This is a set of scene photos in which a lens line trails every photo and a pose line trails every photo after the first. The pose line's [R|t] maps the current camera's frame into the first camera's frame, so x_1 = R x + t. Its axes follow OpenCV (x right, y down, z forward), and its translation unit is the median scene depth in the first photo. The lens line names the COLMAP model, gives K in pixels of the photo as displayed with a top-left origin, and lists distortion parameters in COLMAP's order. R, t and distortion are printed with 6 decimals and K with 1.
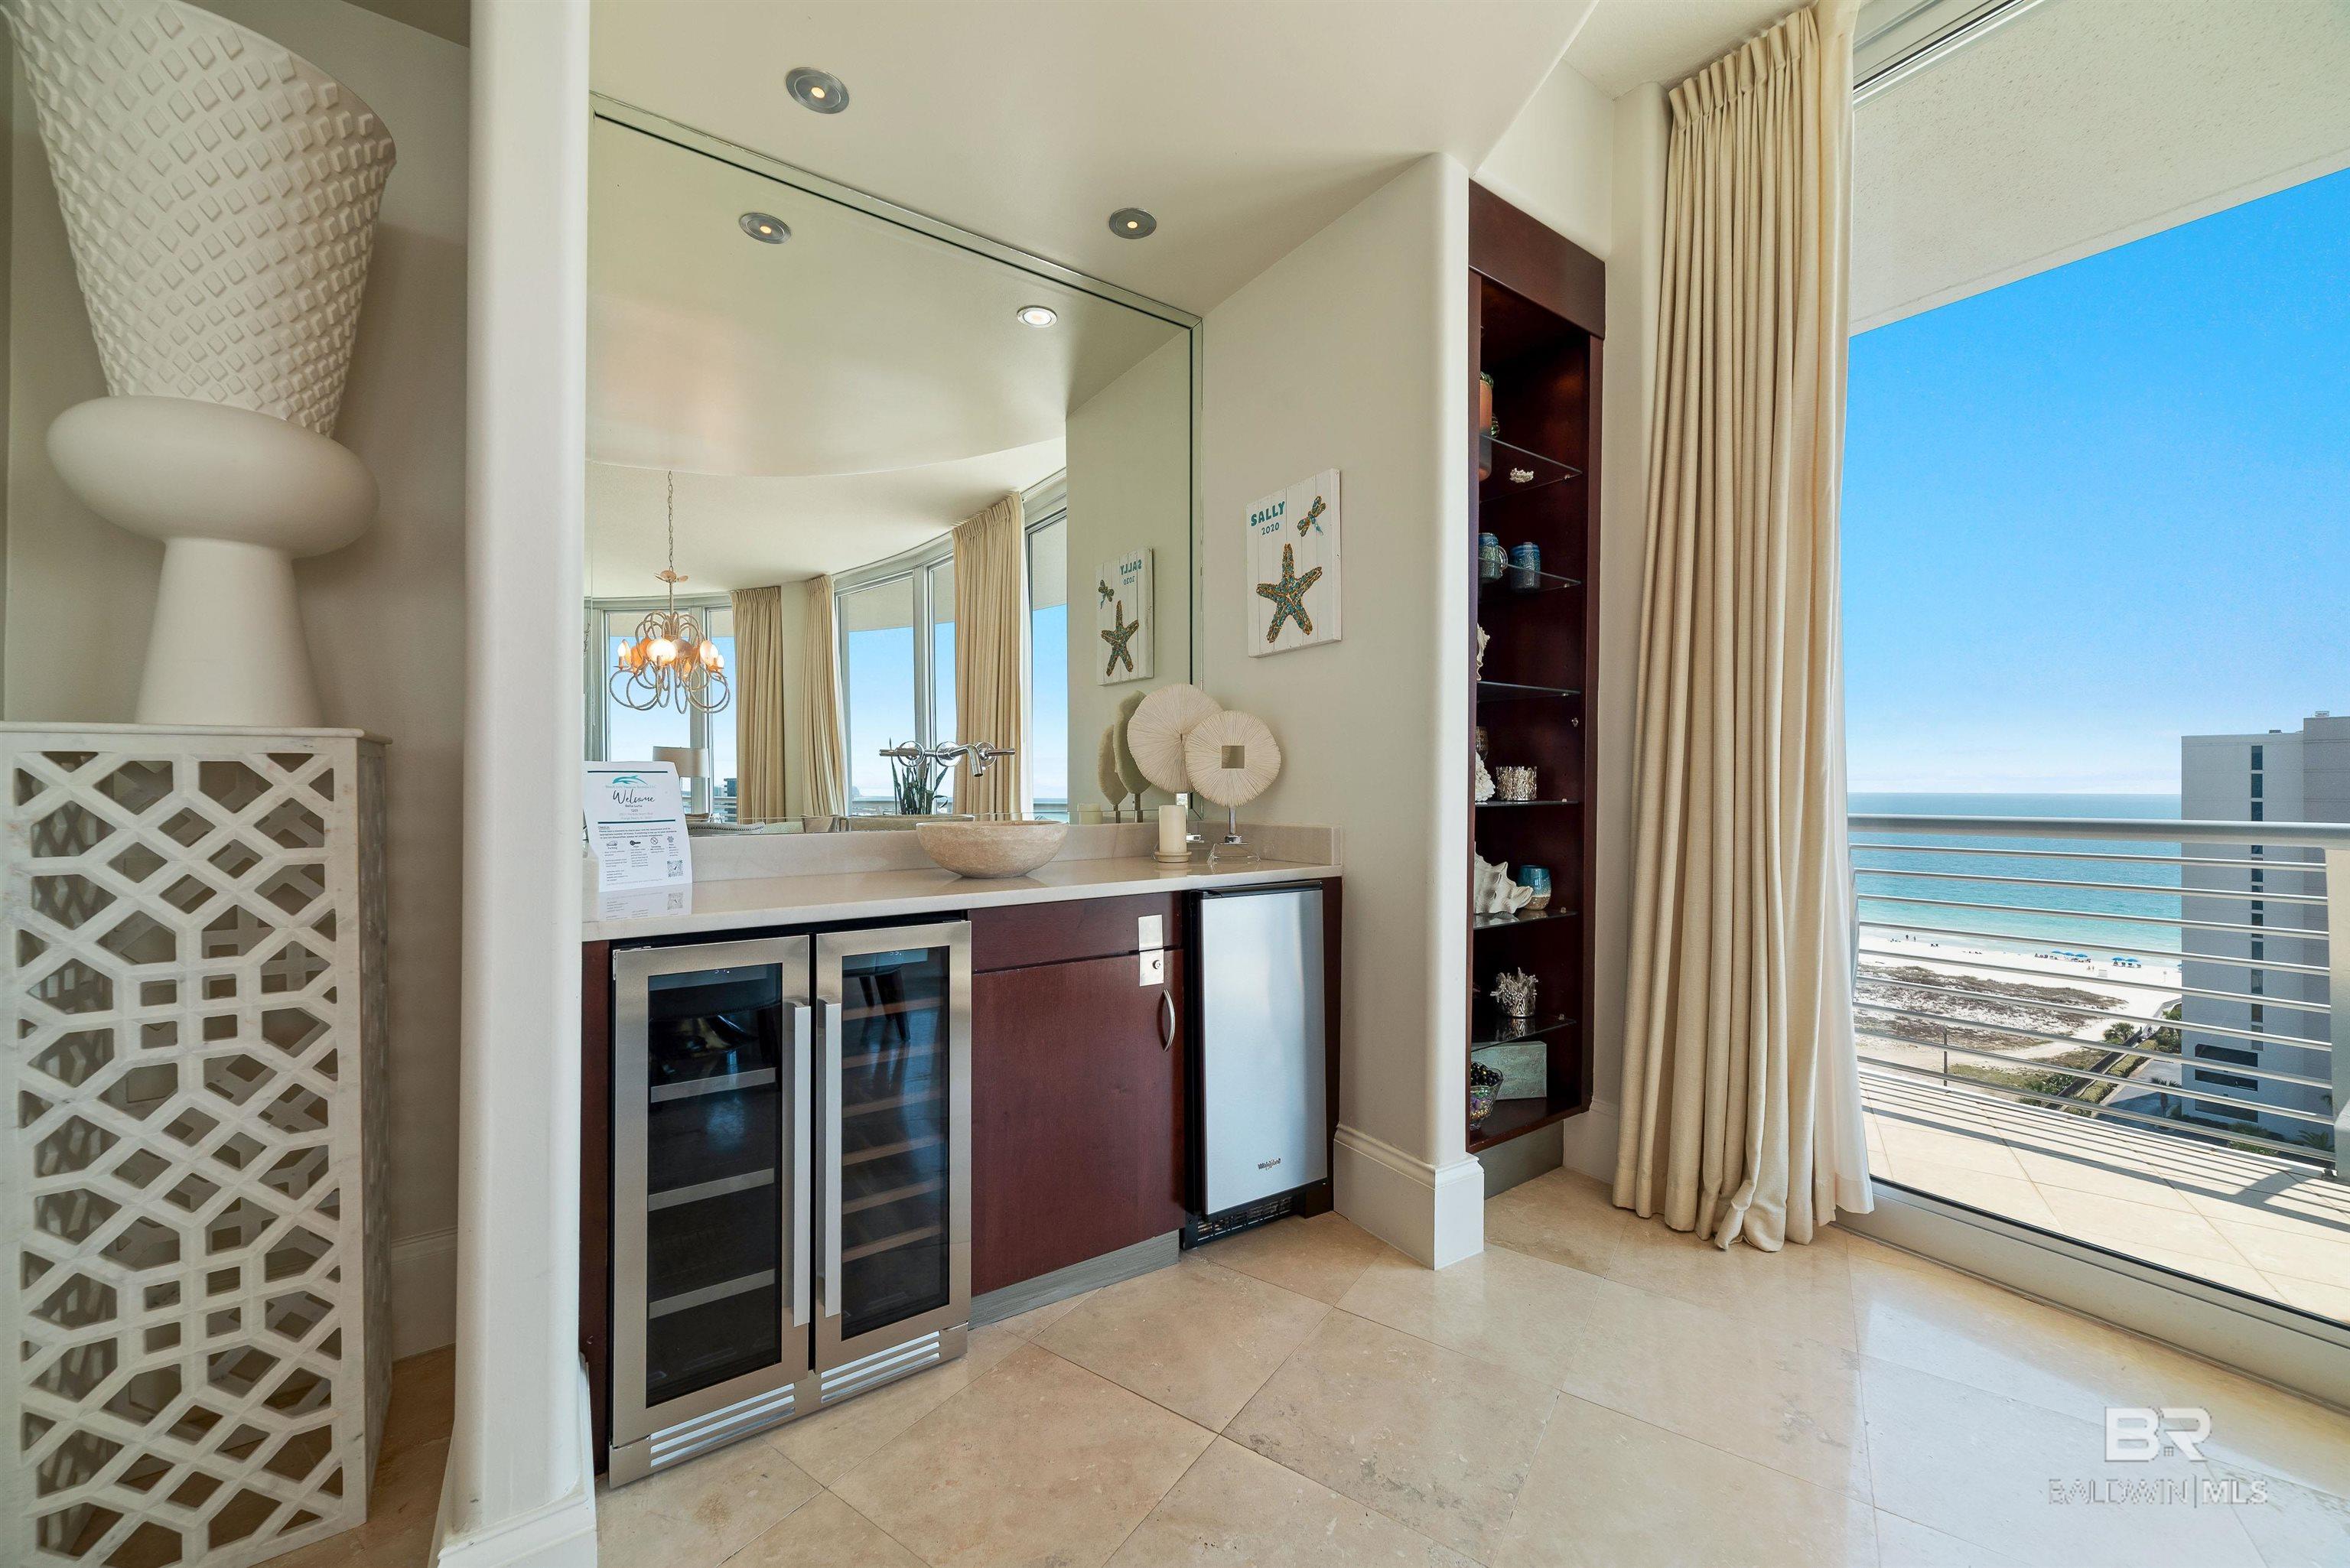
lens RADIAL K [[895.1, 0, 1175.0], [0, 895.1, 784.0], [0, 0, 1]] dist [0.001633, 0.000503]
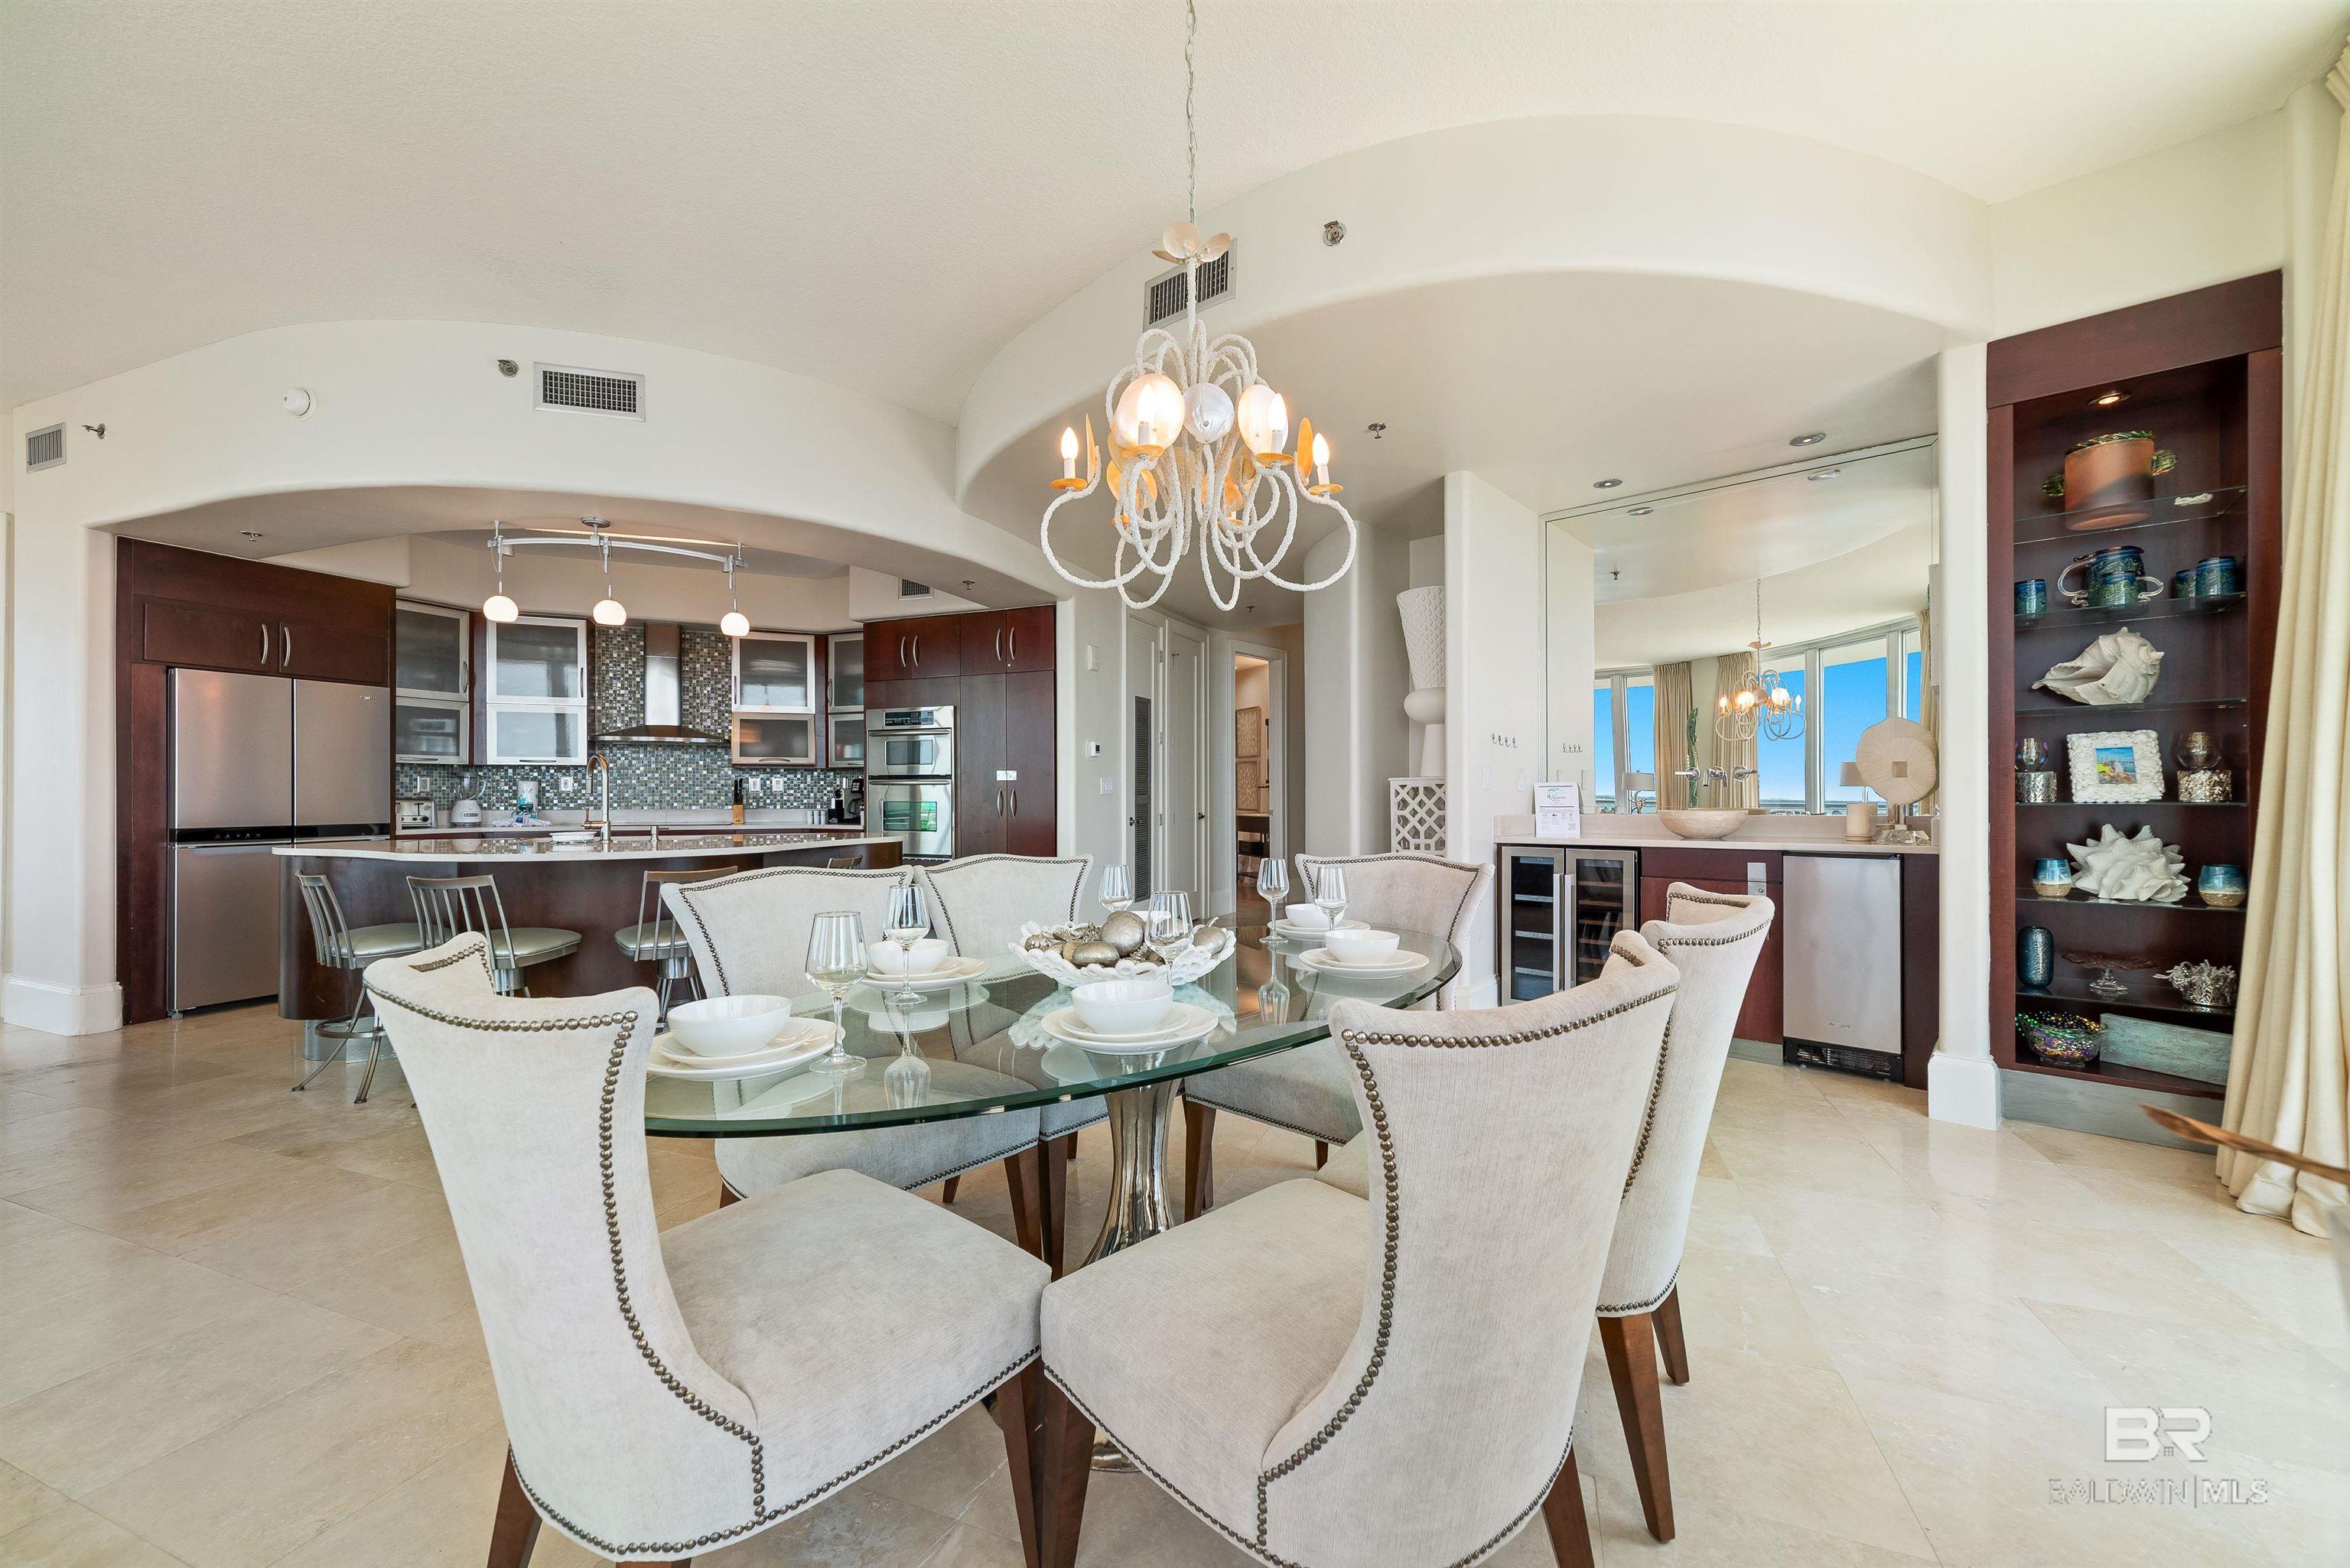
lens RADIAL K [[916.1, 0, 1175.0], [0, 916.1, 784.0], [0, 0, 1]] dist [0.006144, 0.000228]
pose [[0.230665, -0.013420, -0.972941, 2.296624], [0.007060, 0.999902, -0.012118, 0.003236], [0.973008, -0.004073, 0.230737, -0.859541]]
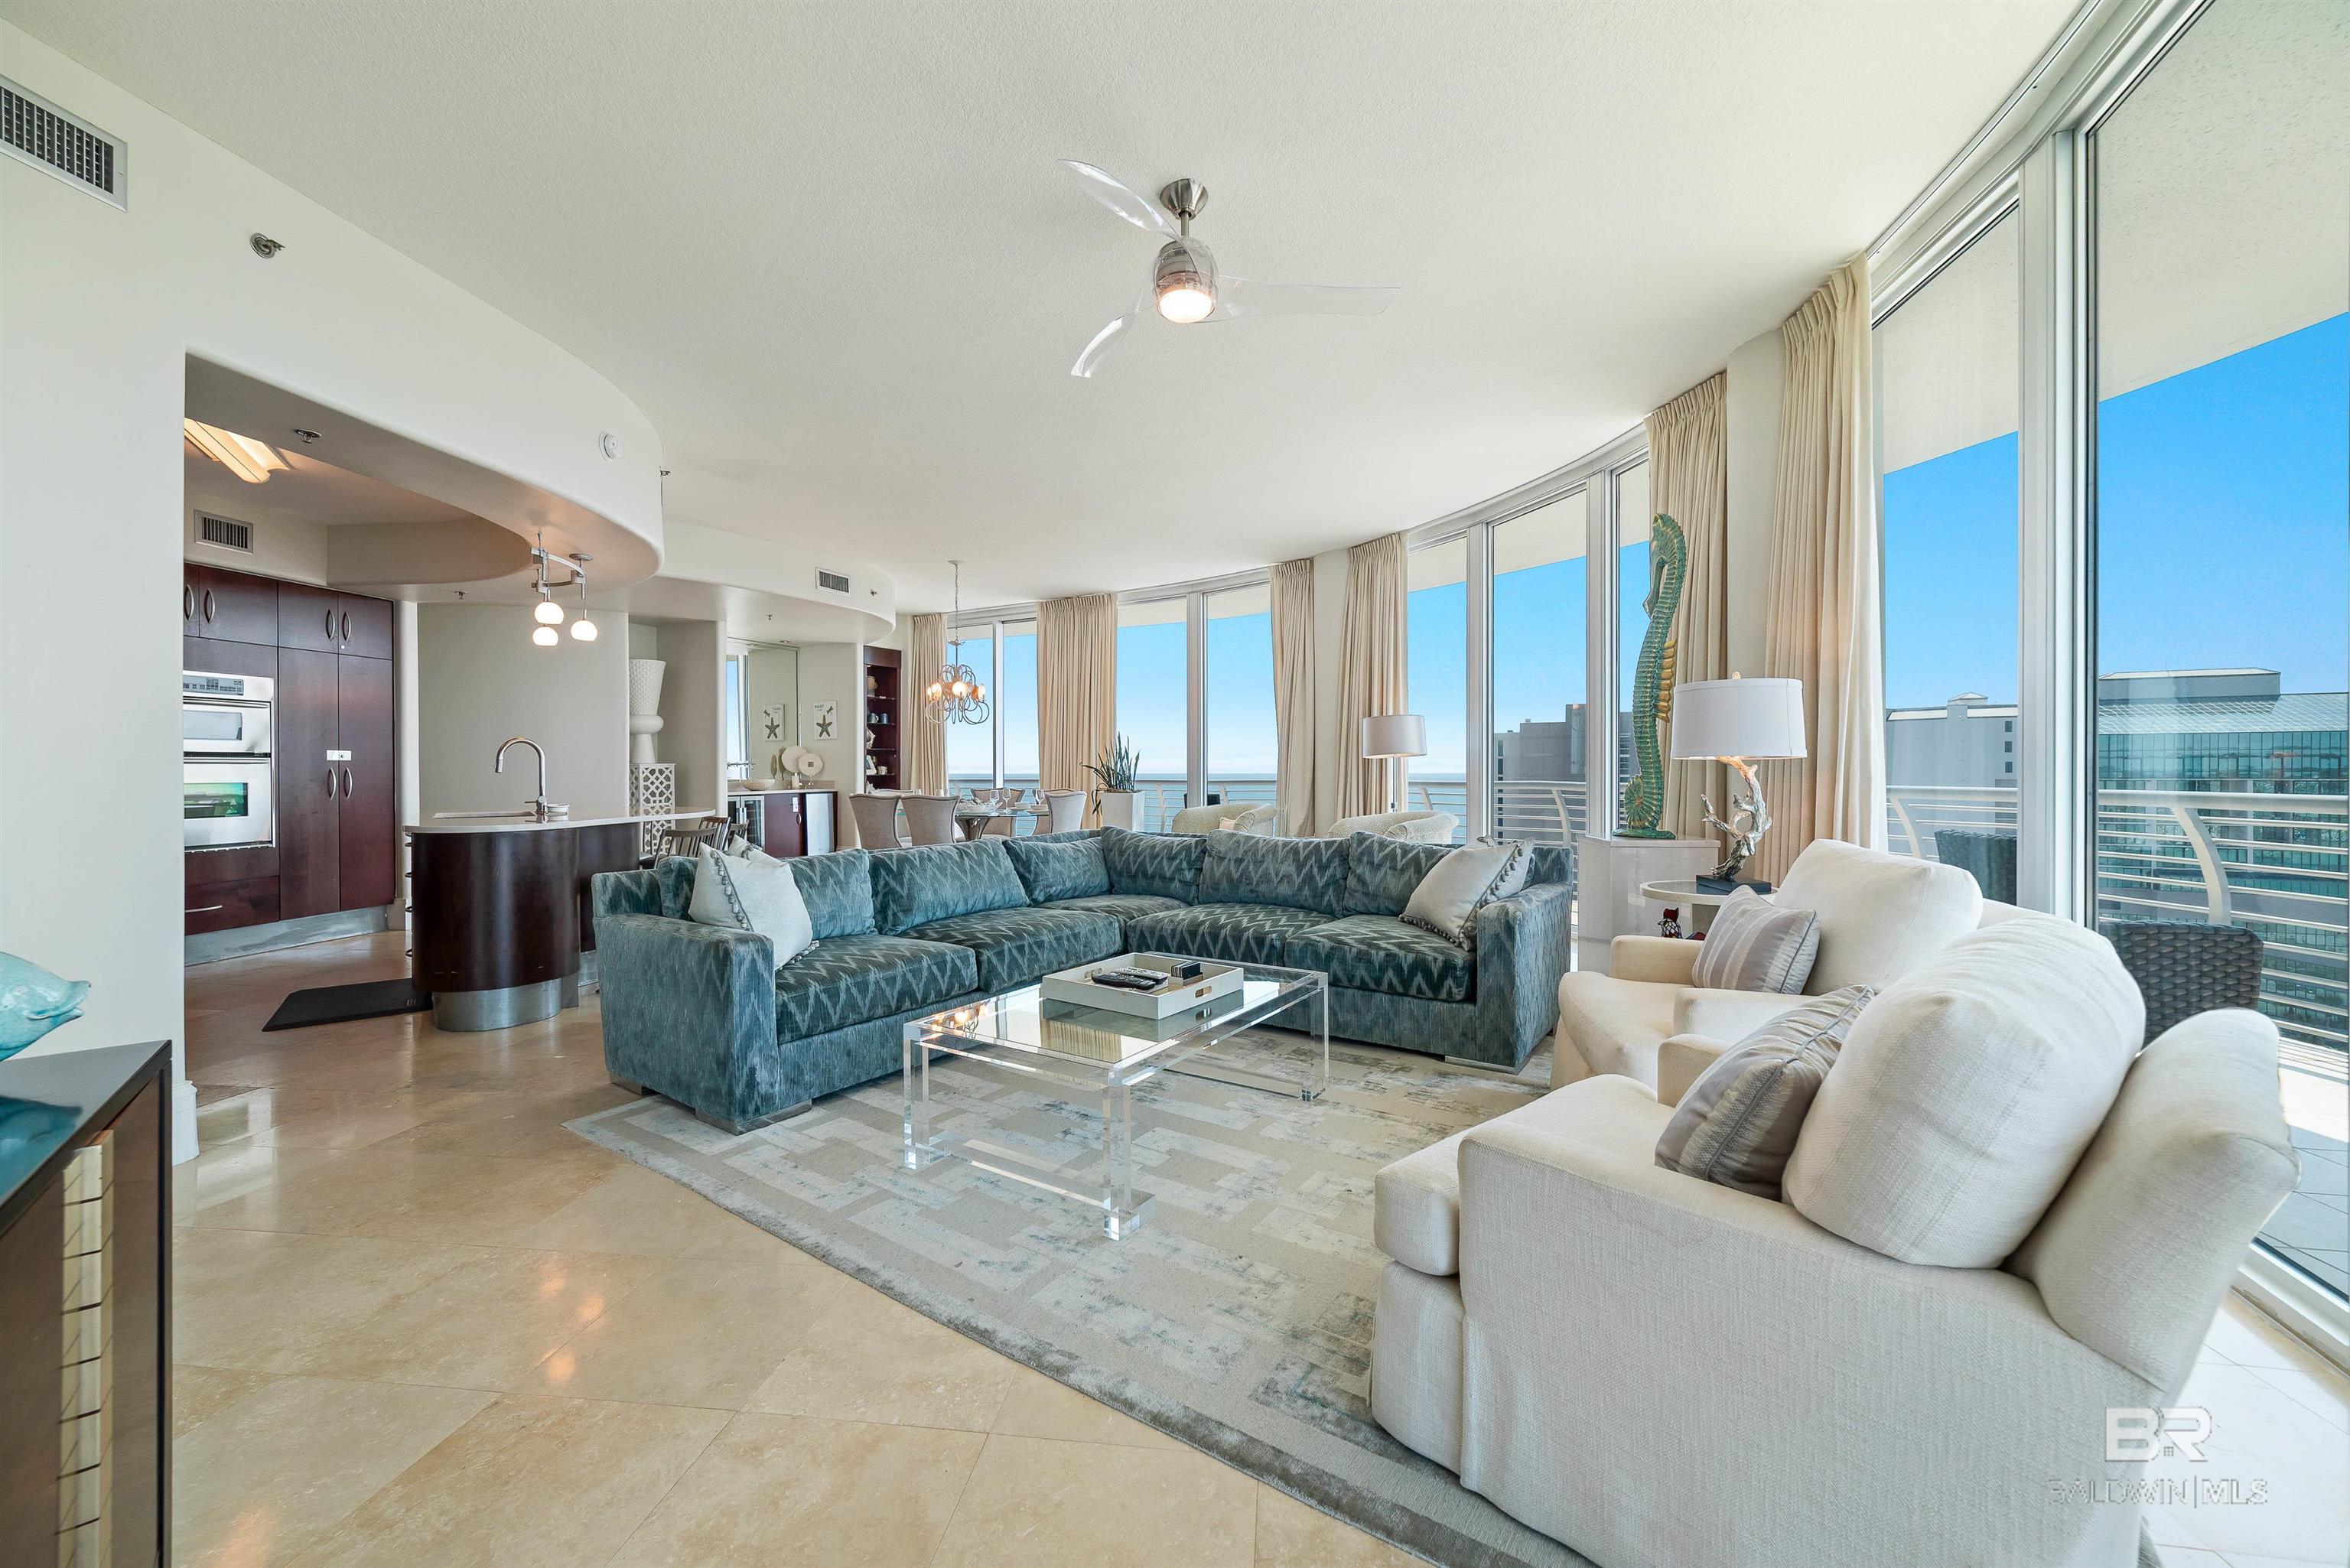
lens RADIAL K [[892.2, 0, 1165.7], [0, 892.2, 780.0], [0, 0, 1]] dist [-0.000100, 0.000311]
pose [[0.884307, -0.010261, 0.466793, -0.791882], [0.002947, 0.999861, 0.016397, -0.038367], [-0.466897, -0.013124, 0.884214, -6.608015]]
